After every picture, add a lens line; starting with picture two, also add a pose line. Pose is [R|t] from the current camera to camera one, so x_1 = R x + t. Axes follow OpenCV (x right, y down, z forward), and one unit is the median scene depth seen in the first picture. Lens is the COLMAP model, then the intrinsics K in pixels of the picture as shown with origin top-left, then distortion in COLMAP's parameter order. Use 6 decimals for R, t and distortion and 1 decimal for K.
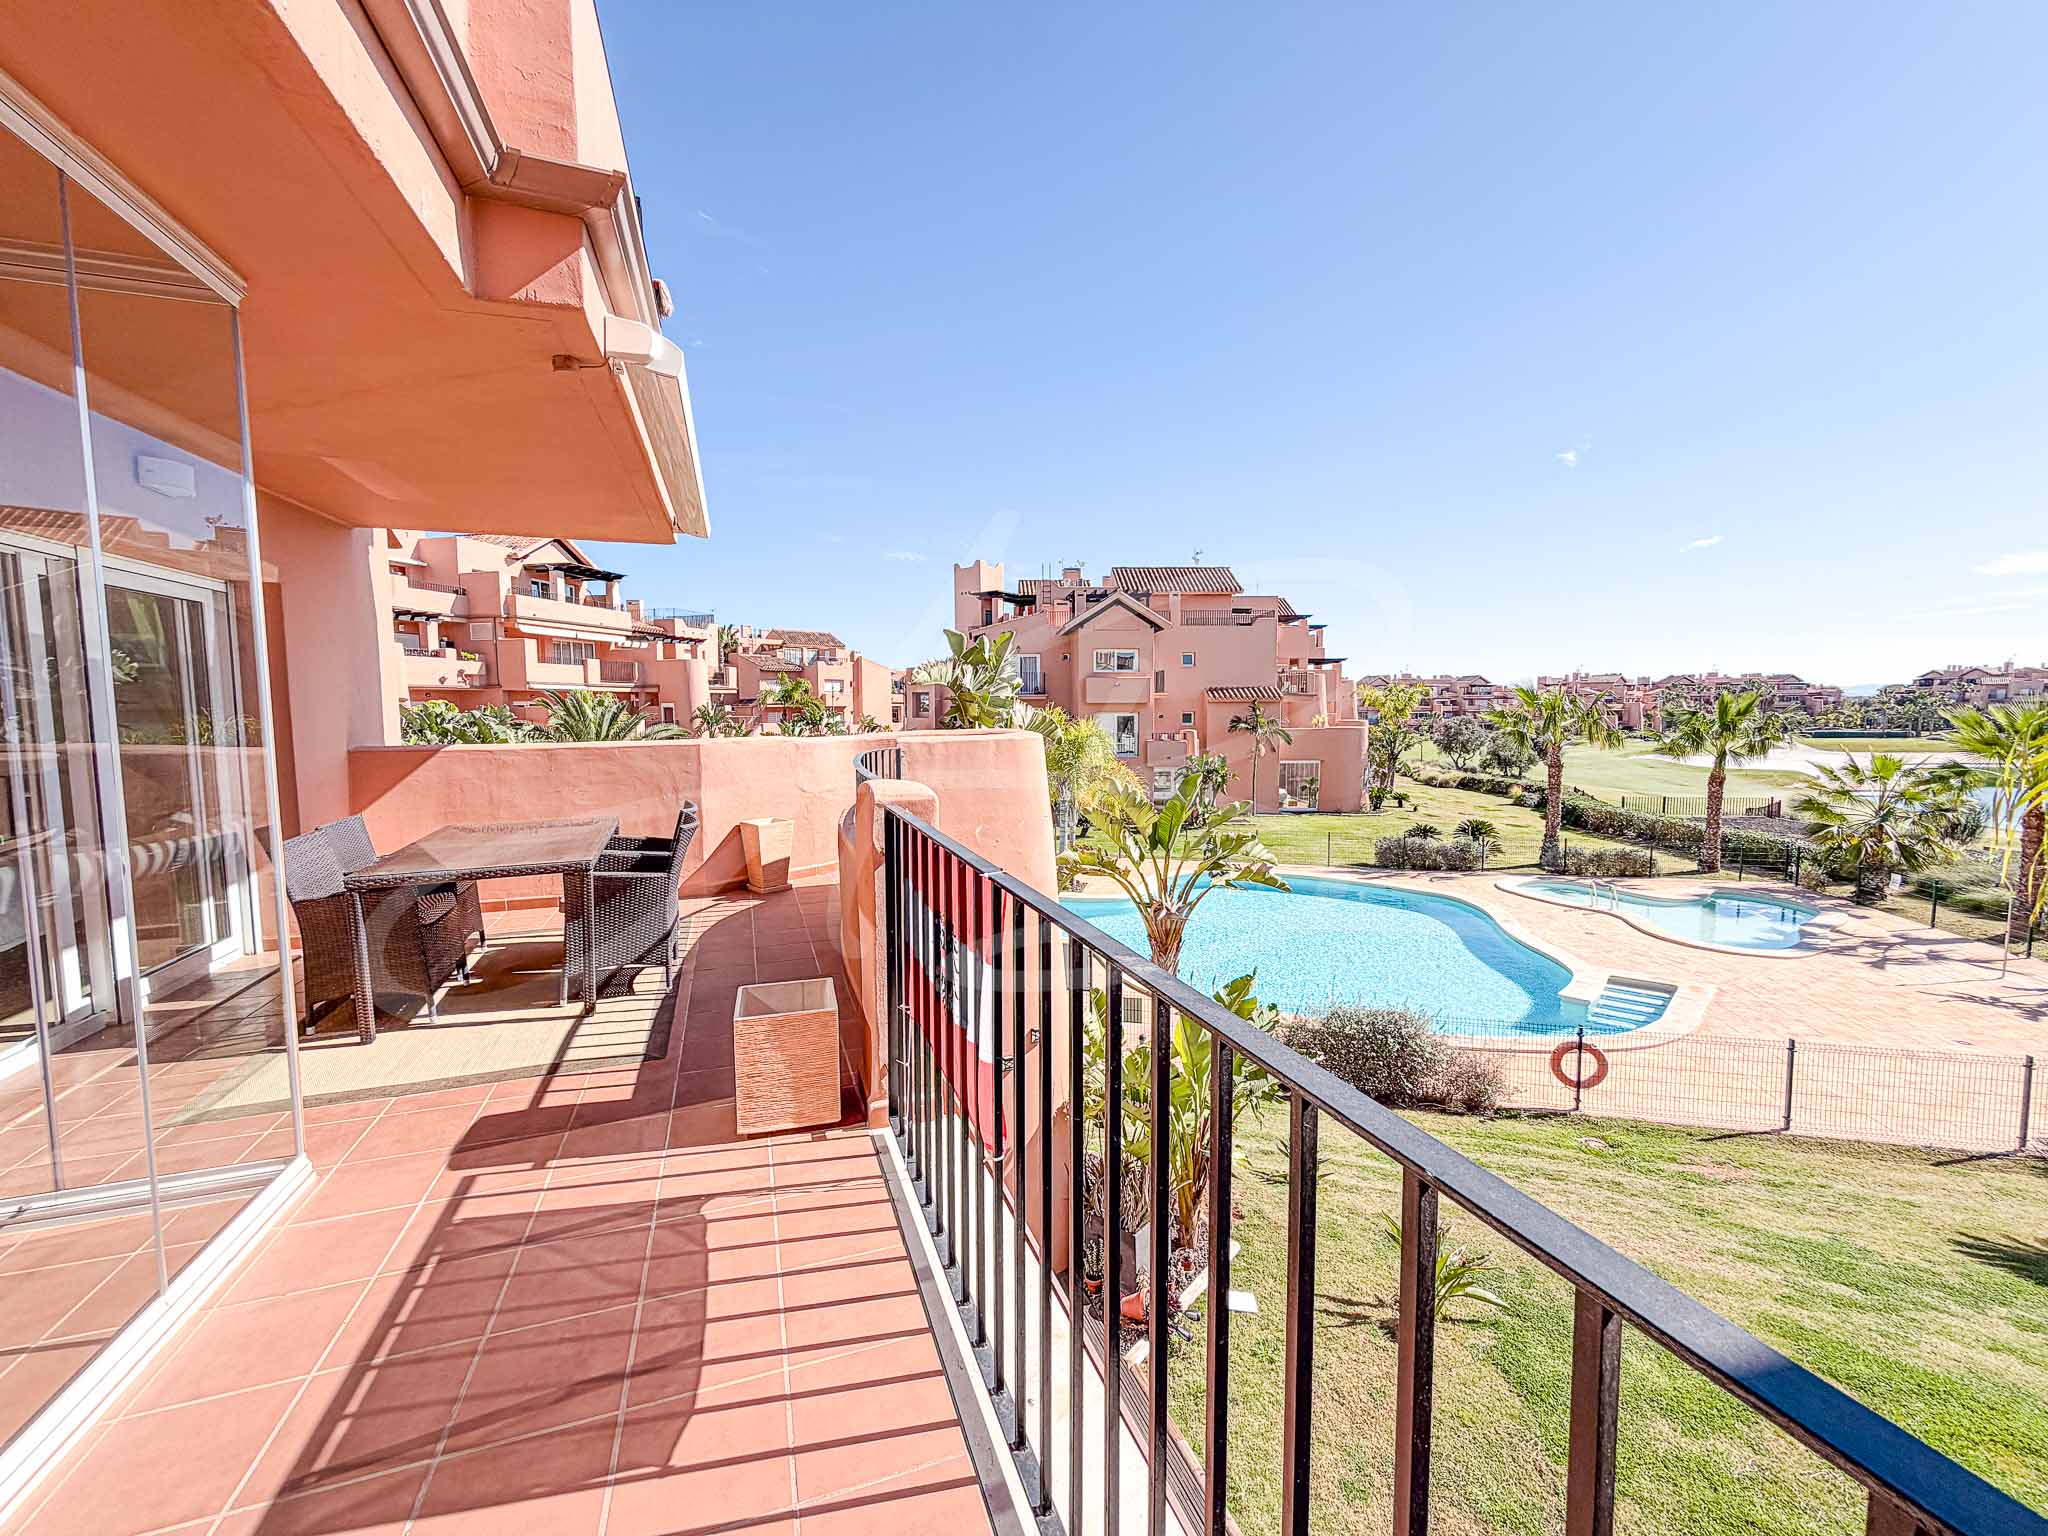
lens RADIAL K [[819.7, 0, 1016.3], [0, 819.7, 768.8], [0, 0, 1]] dist [0.000549, 0.000118]
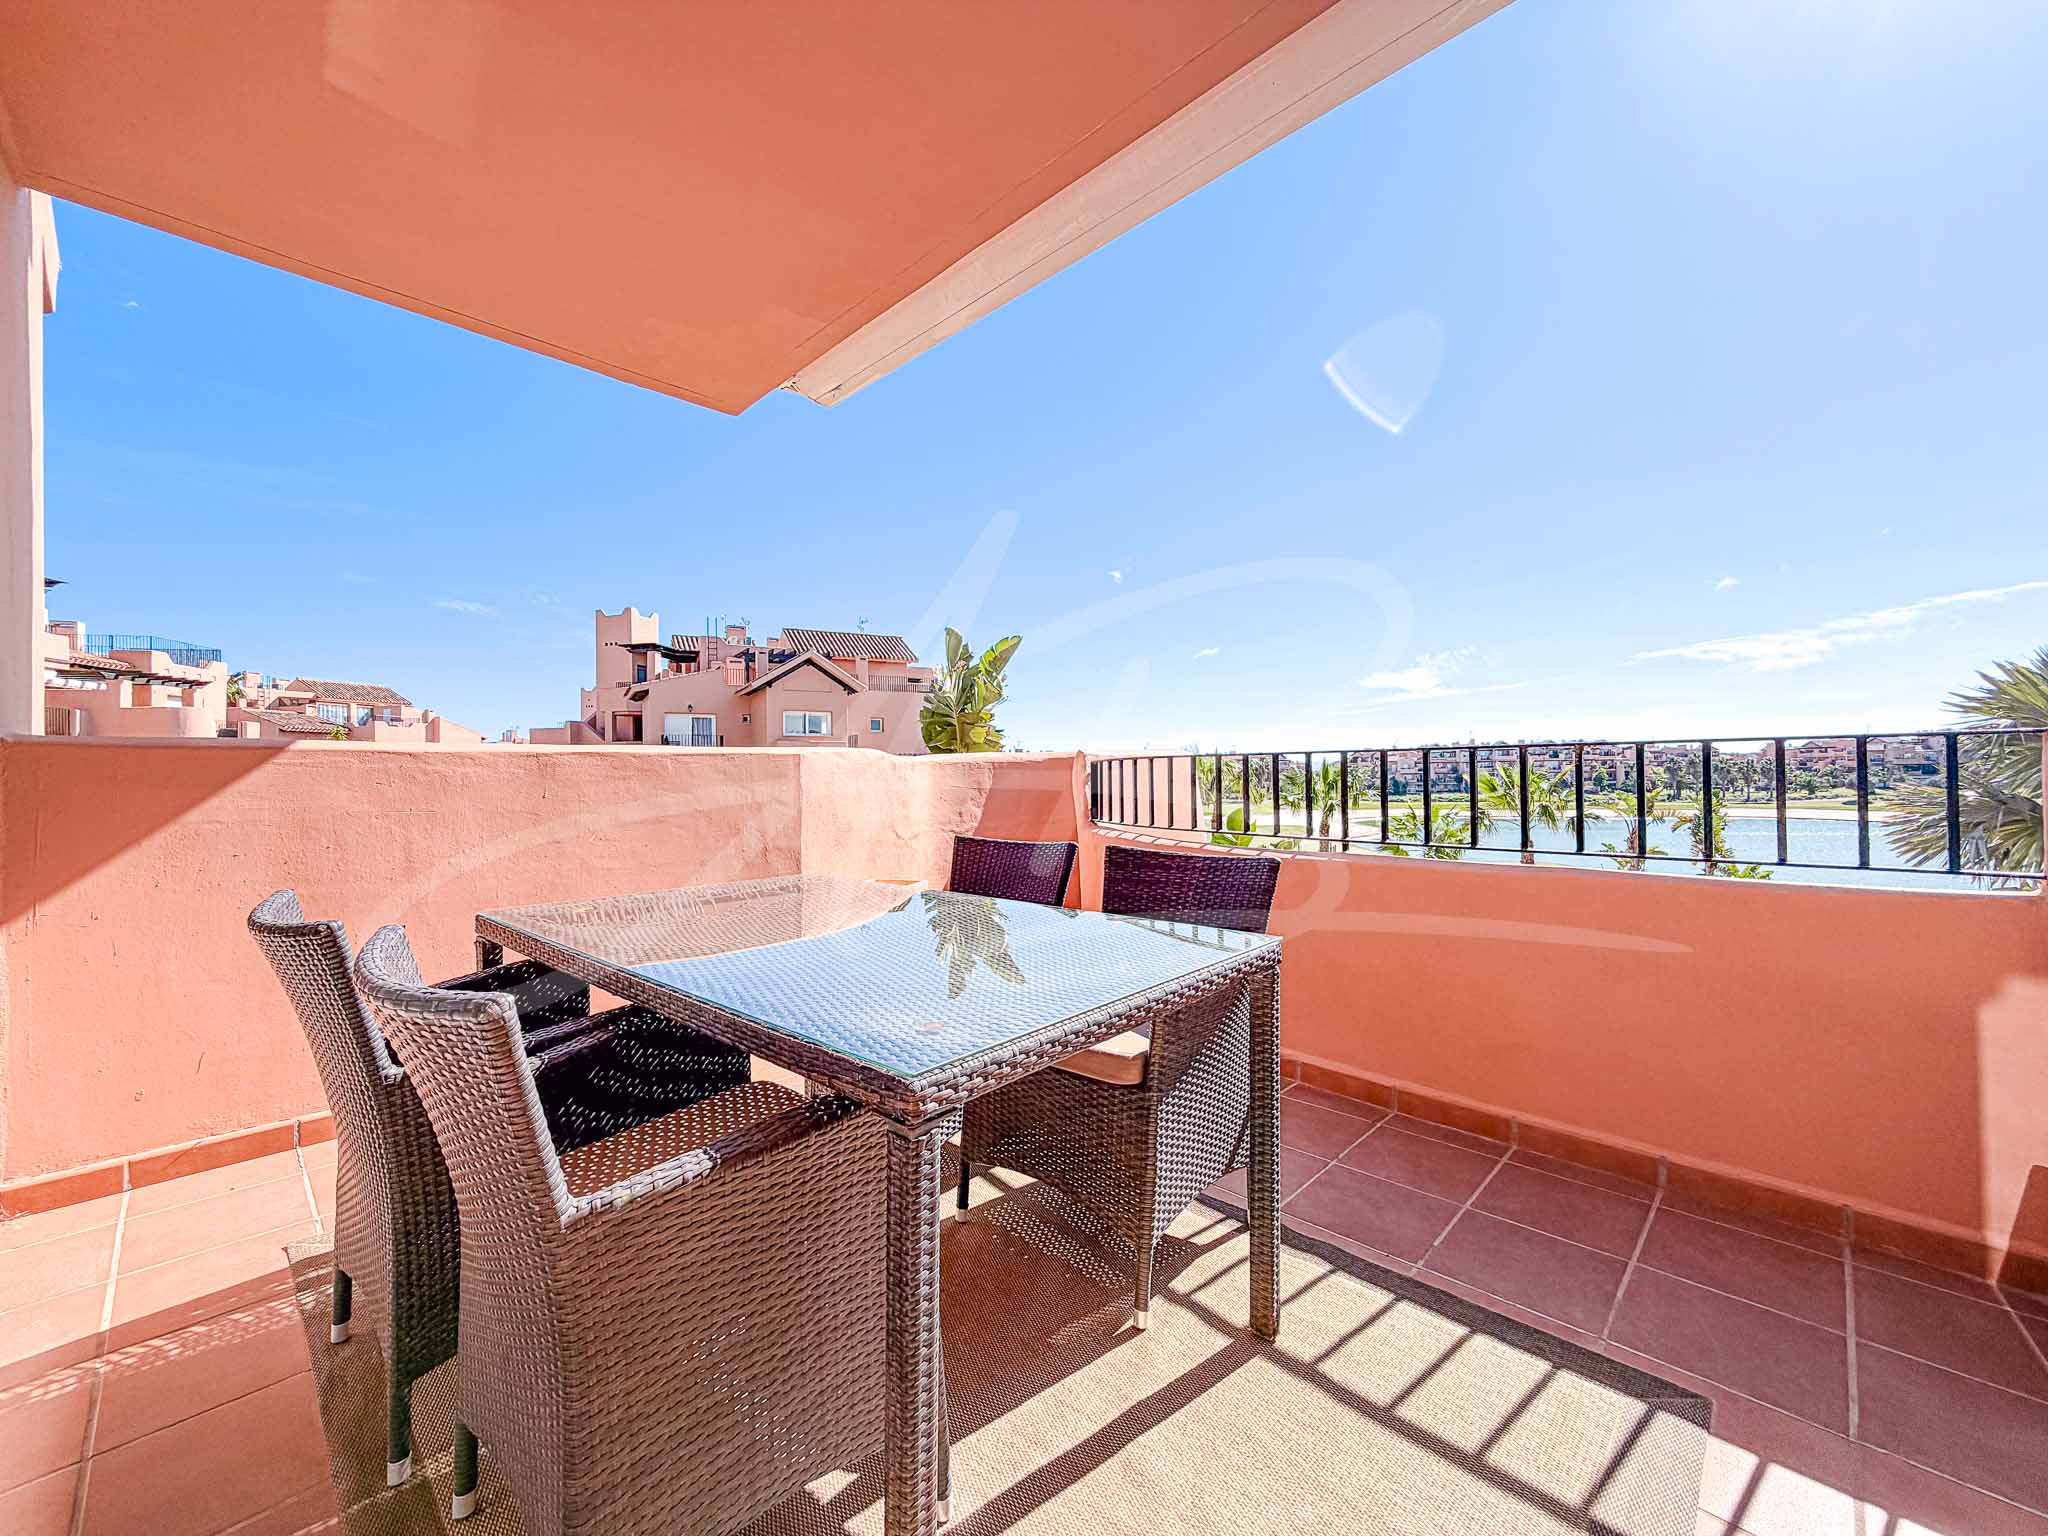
lens RADIAL K [[818.9, 0, 1017.7], [0, 818.9, 792.5], [0, 0, 1]] dist [-0.000406, -0.000222]
pose [[0.895527, -0.012091, 0.444842, -0.070539], [0.039845, 0.997794, -0.053093, 0.004675], [-0.443219, 0.065271, 0.894034, 0.059606]]
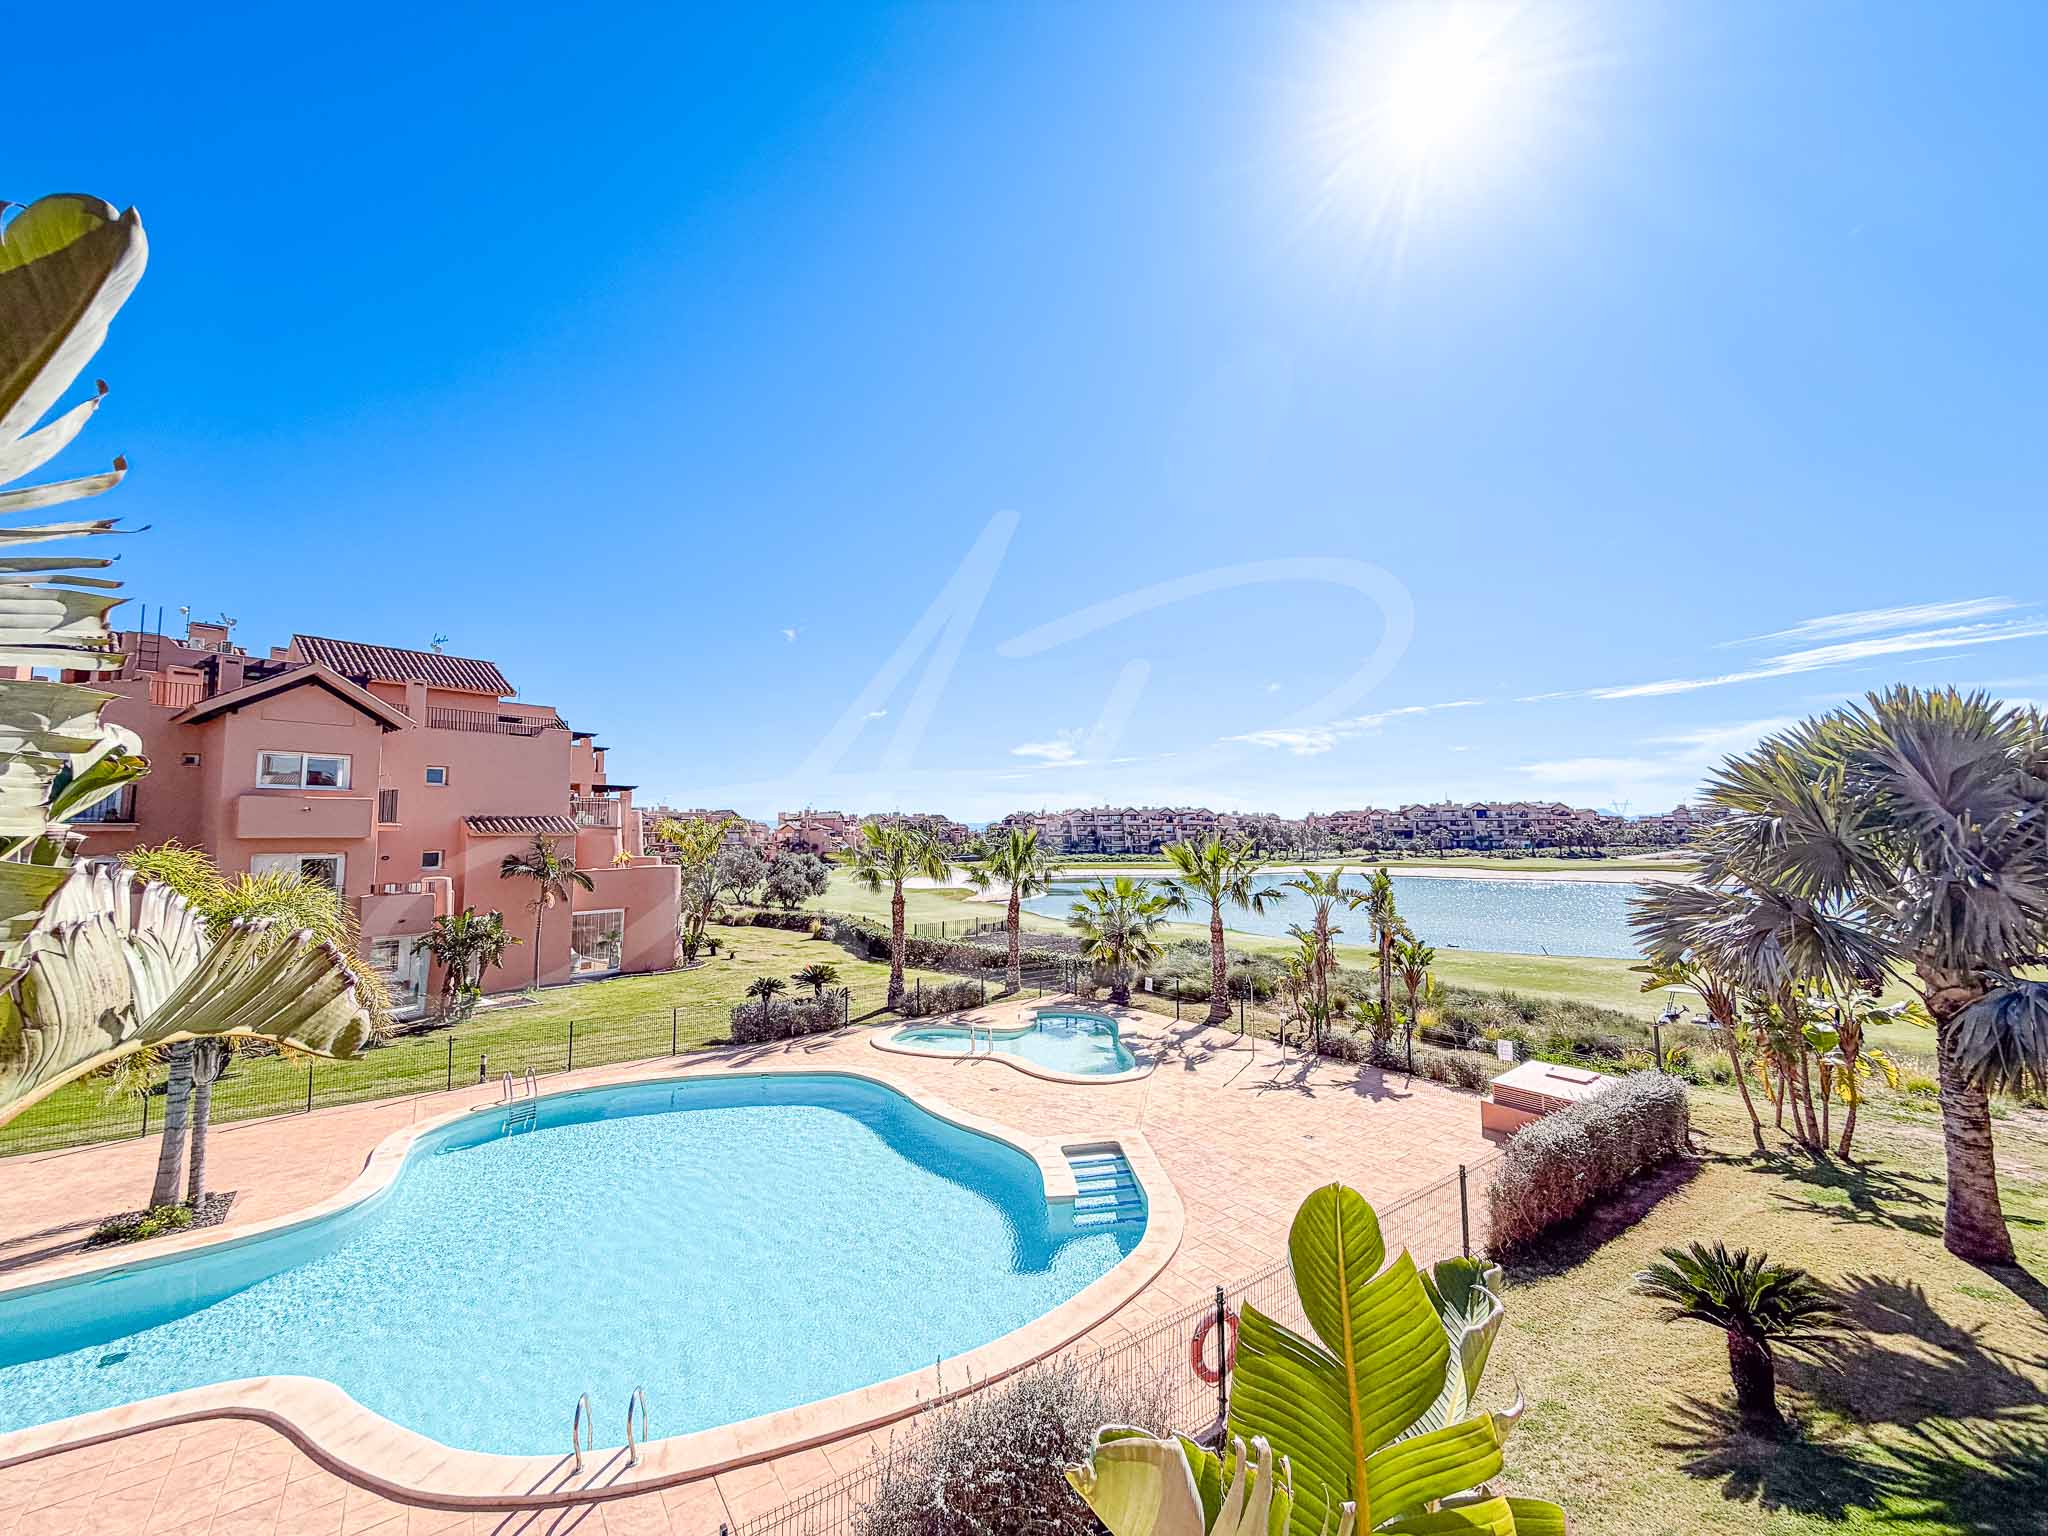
lens RADIAL K [[815.9, 0, 1019.9], [0, 815.9, 769.7], [0, 0, 1]] dist [0.000282, 0.000155]
pose [[0.644611, 0.062059, 0.761987, -0.001213], [0.060930, 0.989359, -0.132121, -0.014885], [-0.762079, 0.131595, 0.633971, 0.165753]]
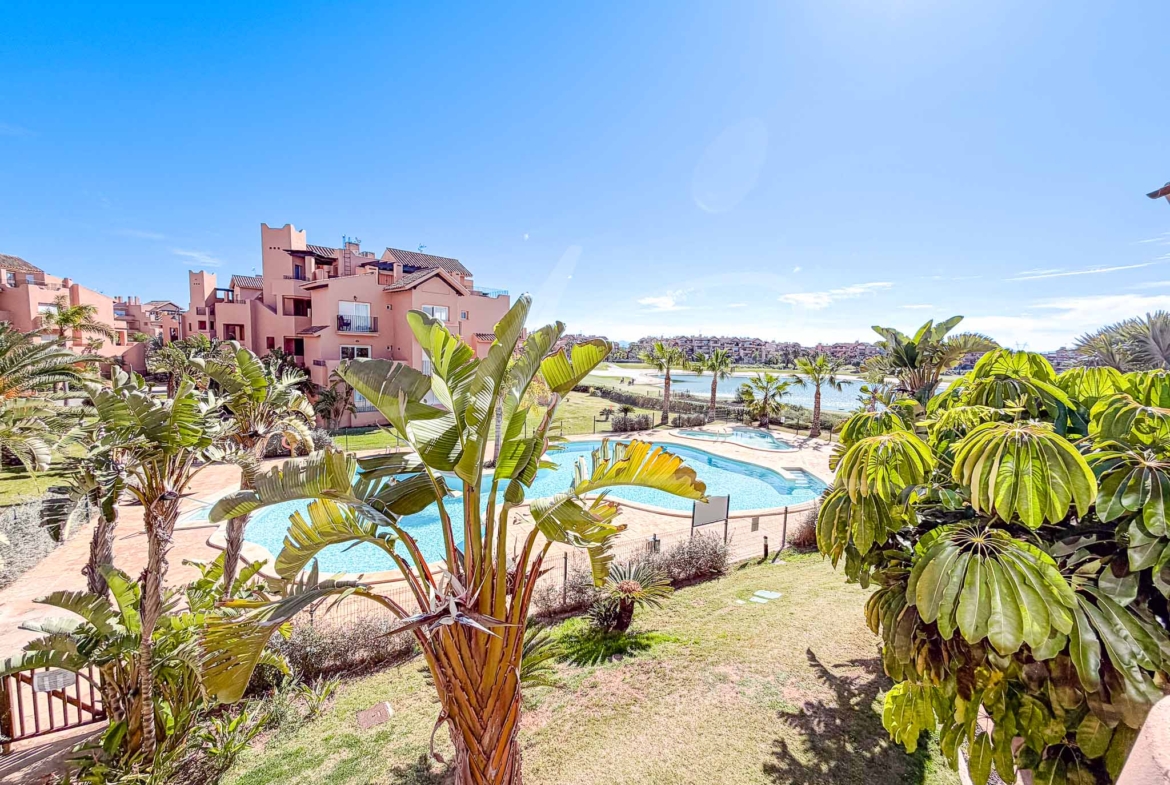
lens RADIAL K [[461.1, 0, 587.5], [0, 461.1, 387.5], [0, 0, 1]] dist [0.000227, 0.000052]
pose [[0.720021, -0.031609, 0.693233, -0.238631], [0.016375, 0.999458, 0.028563, -0.012588], [-0.693760, -0.009214, 0.720148, 0.168426]]
